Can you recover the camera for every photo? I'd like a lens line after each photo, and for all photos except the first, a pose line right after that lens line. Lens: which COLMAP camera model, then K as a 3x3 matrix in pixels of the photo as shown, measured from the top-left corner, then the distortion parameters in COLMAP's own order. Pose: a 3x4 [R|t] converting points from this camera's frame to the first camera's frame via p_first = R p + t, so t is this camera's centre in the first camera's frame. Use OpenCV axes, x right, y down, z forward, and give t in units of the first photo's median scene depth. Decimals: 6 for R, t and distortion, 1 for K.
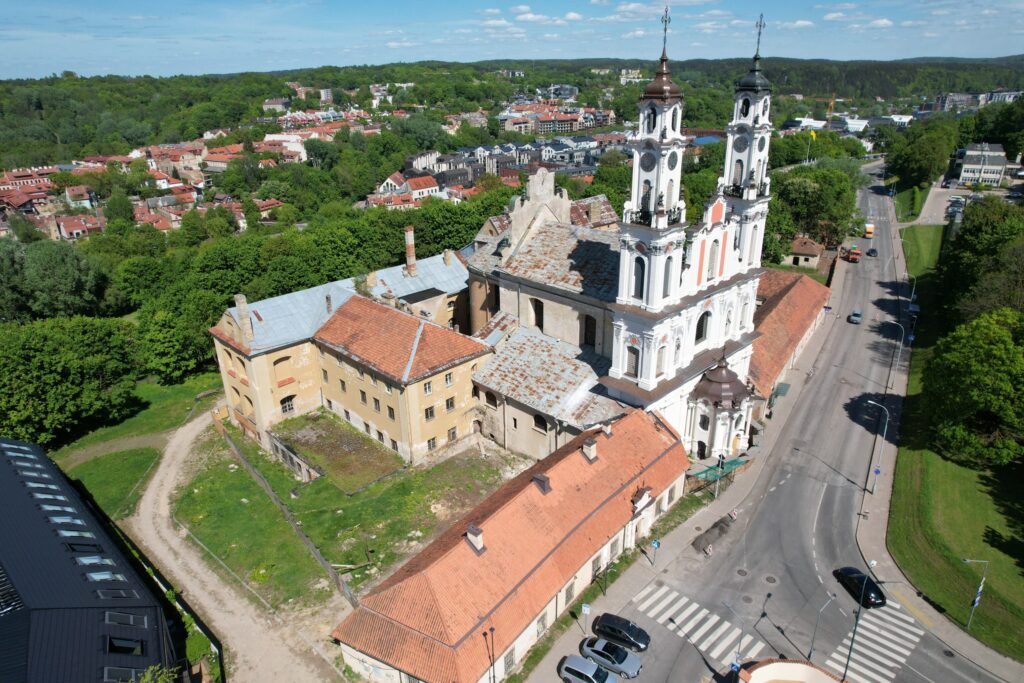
lens RADIAL K [[652.8, 0, 512.0], [0, 652.8, 341.5], [0, 0, 1]] dist [-0.078311, 0.069917]
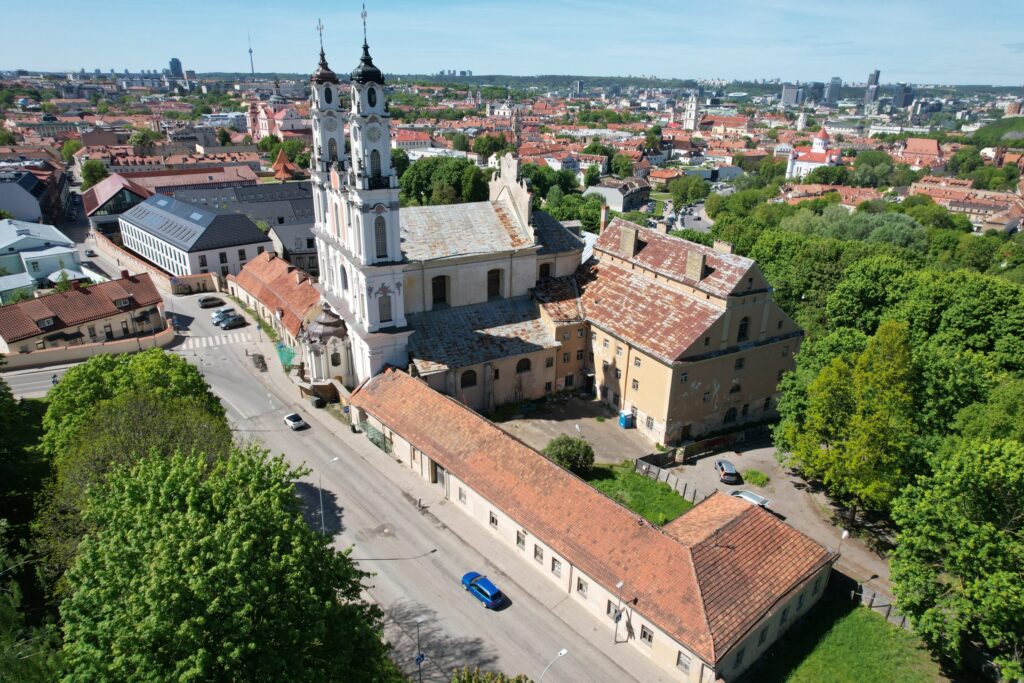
lens RADIAL K [[652.8, 0, 512.0], [0, 652.8, 341.5], [0, 0, 1]] dist [-0.078311, 0.069917]
pose [[-0.258912, 0.373267, -0.890862, 1.097253], [-0.387533, 0.804680, 0.449787, -0.484975], [0.884750, 0.461693, -0.063688, 1.166715]]
